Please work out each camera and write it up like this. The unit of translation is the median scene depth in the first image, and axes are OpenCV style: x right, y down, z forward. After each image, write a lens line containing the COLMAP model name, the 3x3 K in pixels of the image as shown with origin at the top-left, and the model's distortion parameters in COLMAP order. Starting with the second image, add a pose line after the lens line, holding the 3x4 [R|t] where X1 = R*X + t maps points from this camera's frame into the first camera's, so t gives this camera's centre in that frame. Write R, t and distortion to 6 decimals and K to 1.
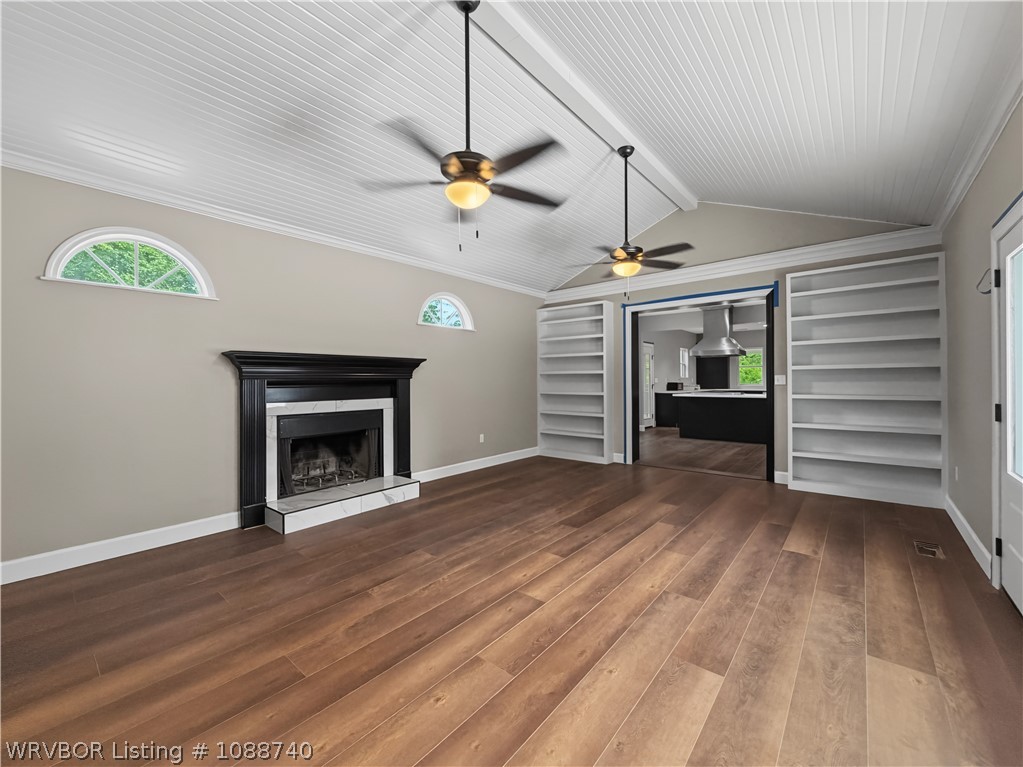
lens RADIAL K [[415.2, 0, 508.8], [0, 415.2, 381.7], [0, 0, 1]] dist [0.001901, 0.000023]
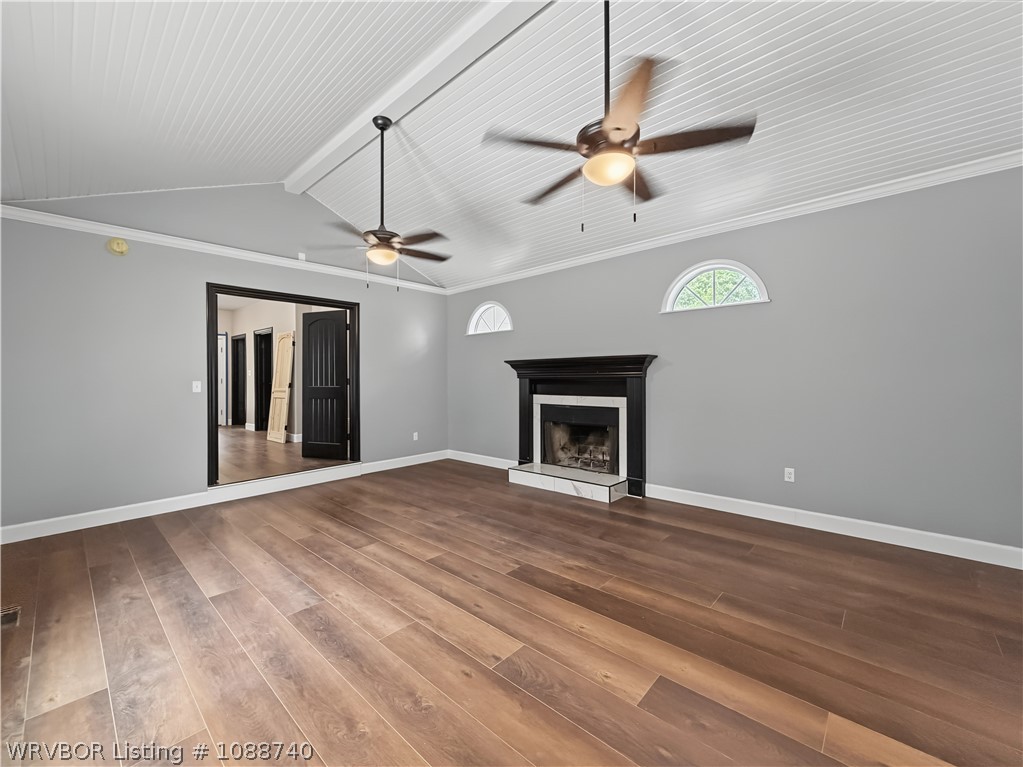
lens RADIAL K [[415.2, 0, 508.8], [0, 415.2, 381.7], [0, 0, 1]] dist [0.001901, 0.000023]
pose [[-0.040472, 0.016178, -0.999050, 1.135893], [0.004915, 0.999860, 0.015992, -0.021745], [0.999169, -0.004263, -0.040546, 1.261834]]
